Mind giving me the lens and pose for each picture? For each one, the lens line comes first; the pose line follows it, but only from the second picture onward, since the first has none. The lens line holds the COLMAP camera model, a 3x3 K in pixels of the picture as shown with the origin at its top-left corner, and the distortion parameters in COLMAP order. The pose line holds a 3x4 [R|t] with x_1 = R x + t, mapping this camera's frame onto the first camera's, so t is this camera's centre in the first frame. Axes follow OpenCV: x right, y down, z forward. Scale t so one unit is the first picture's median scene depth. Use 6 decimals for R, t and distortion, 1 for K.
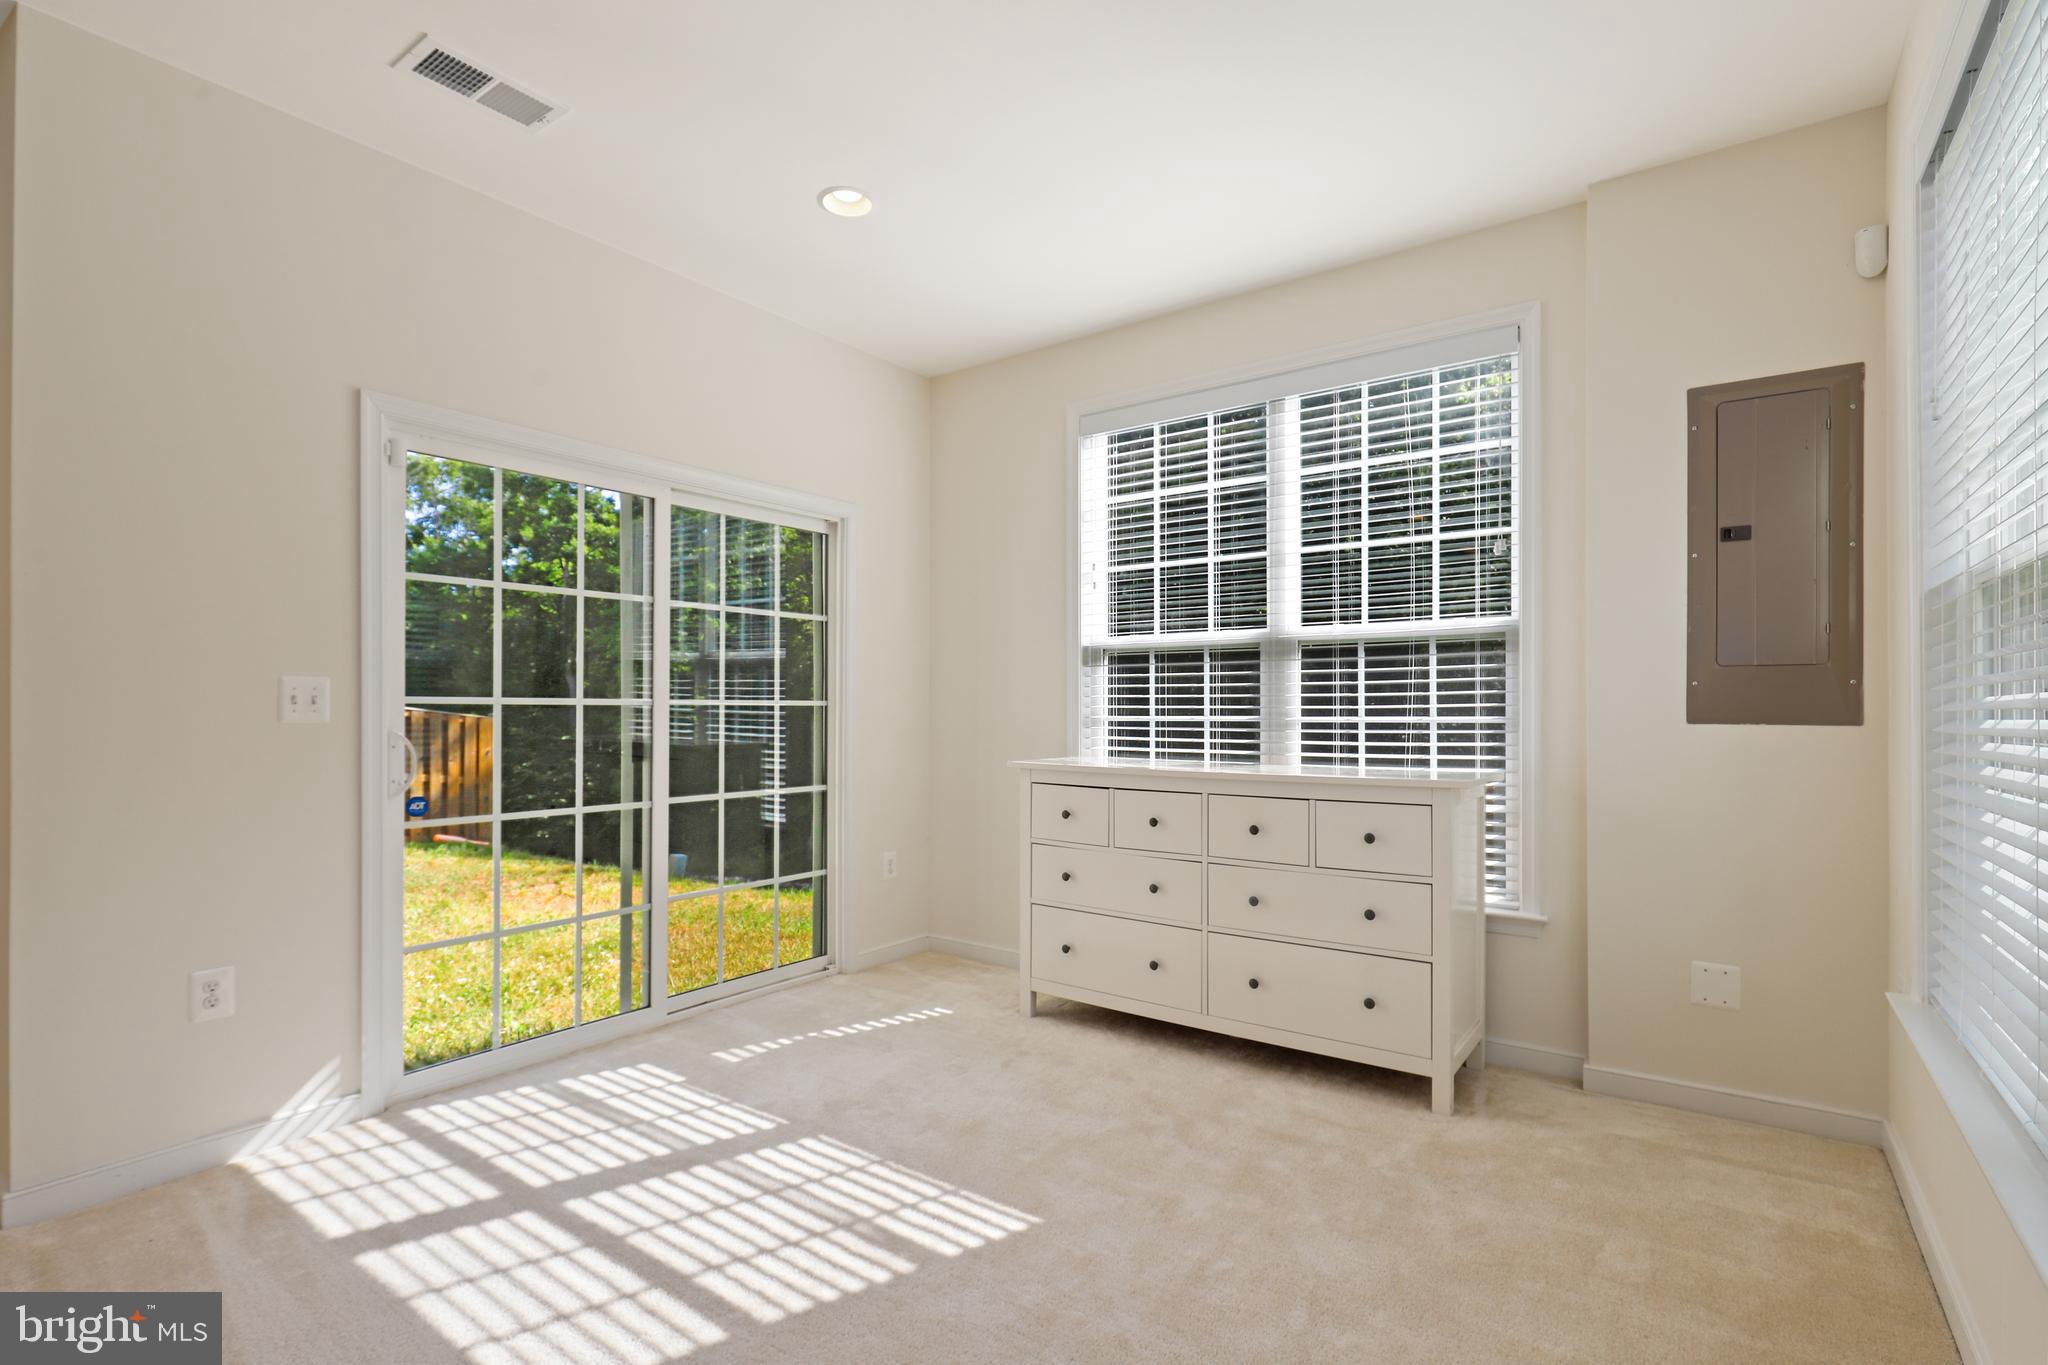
lens RADIAL K [[967.8, 0, 1020.1], [0, 967.8, 700.6], [0, 0, 1]] dist [0.002390, -0.000255]
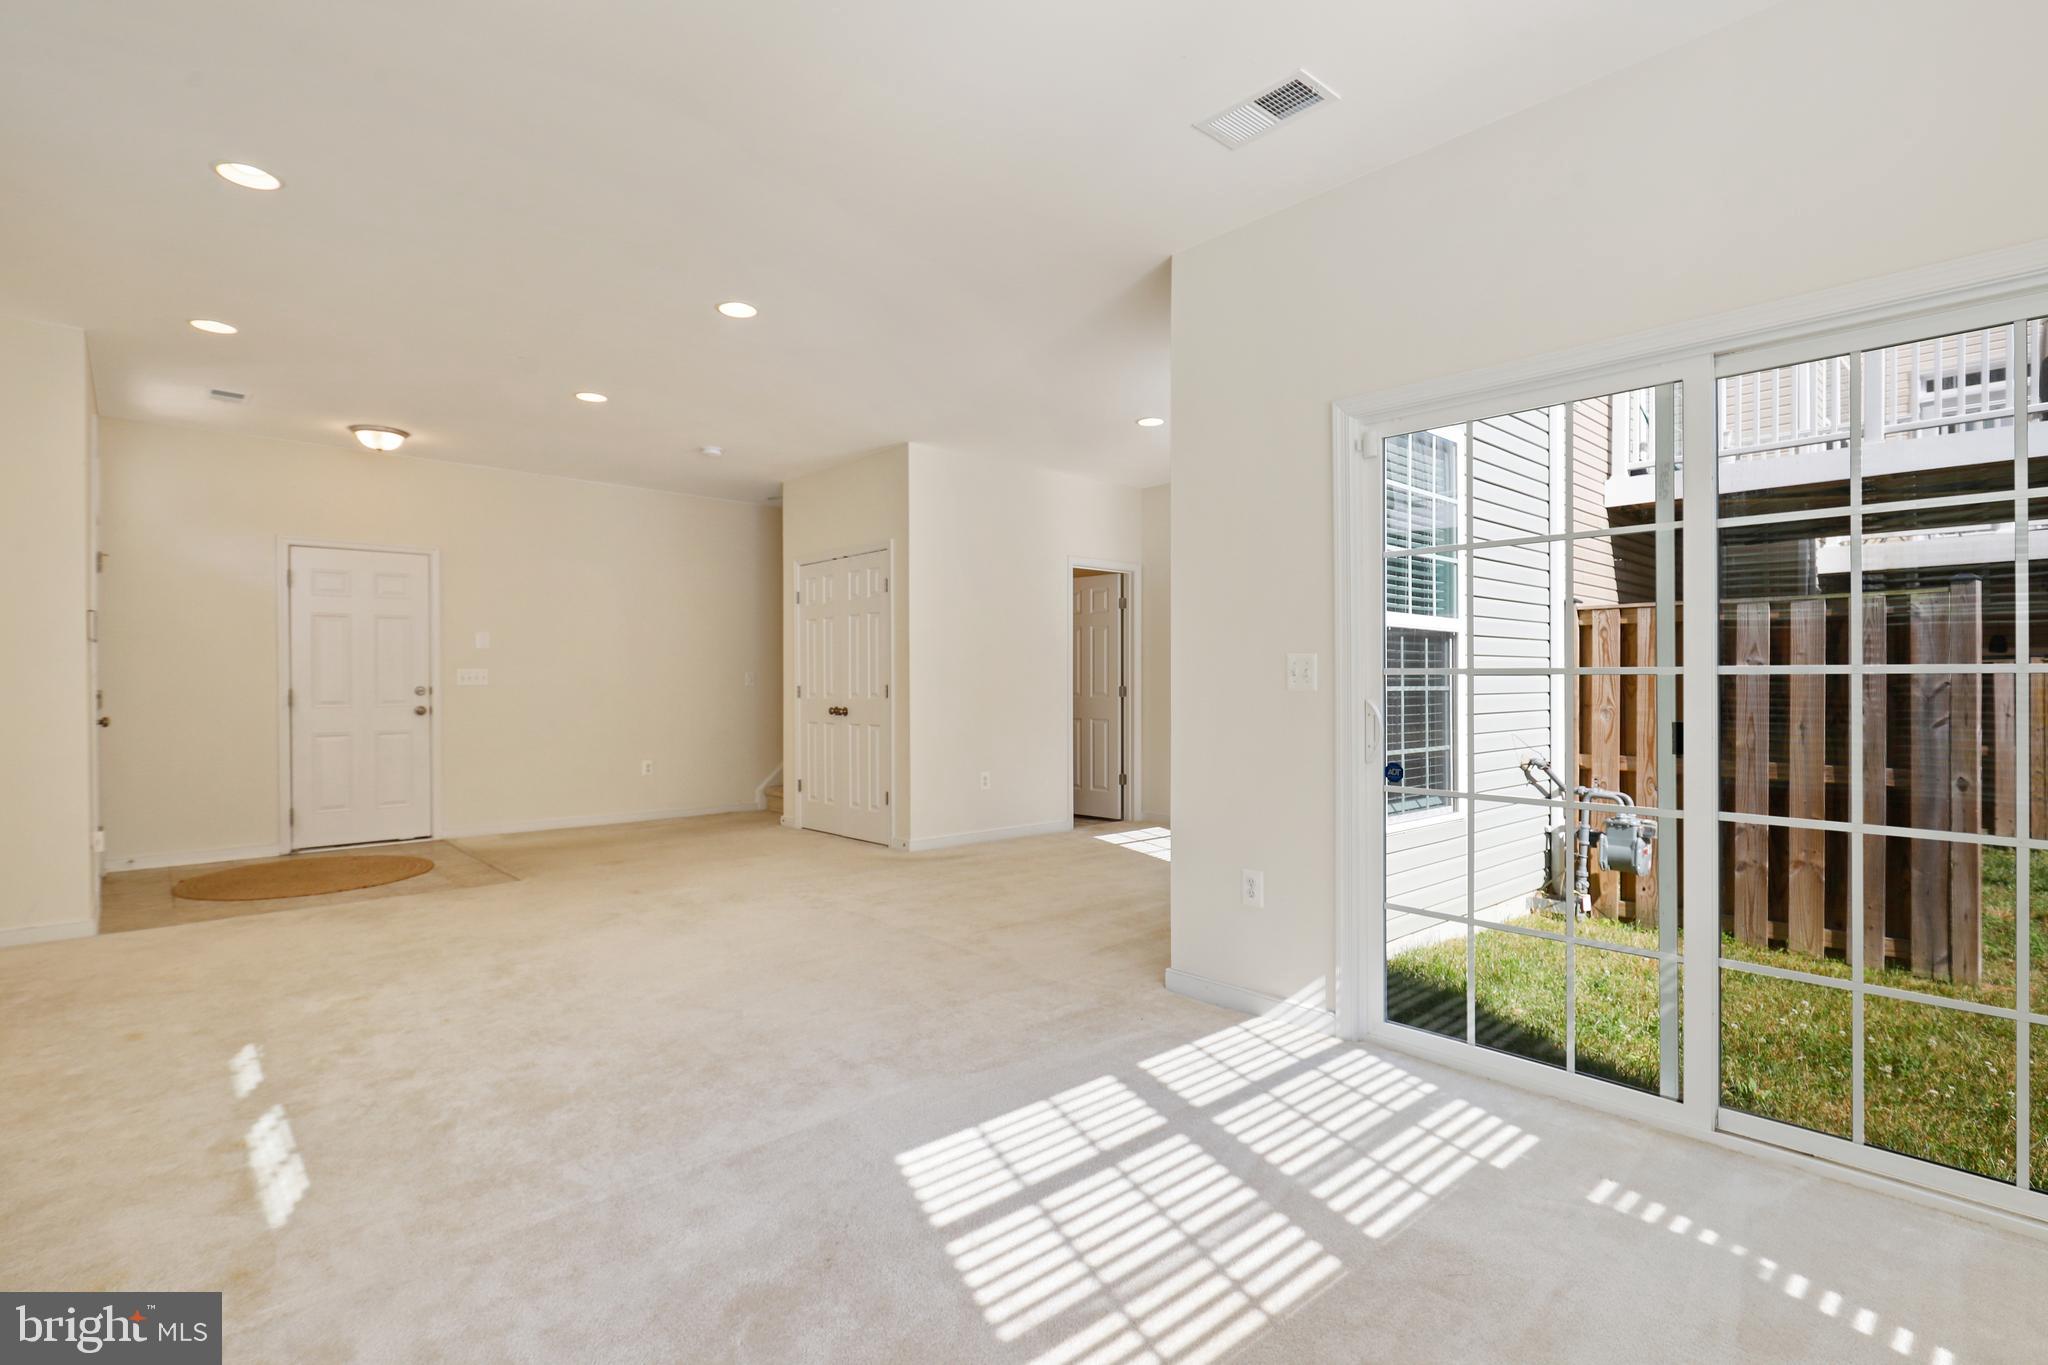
lens RADIAL K [[967.8, 0, 1027.0], [0, 967.8, 685.3], [0, 0, 1]] dist [0.002390, -0.000255]
pose [[-0.208382, -0.002917, -0.978043, 0.542360], [0.008554, 0.999952, -0.004805, 0.019083], [0.978010, -0.009368, -0.208347, 0.924256]]
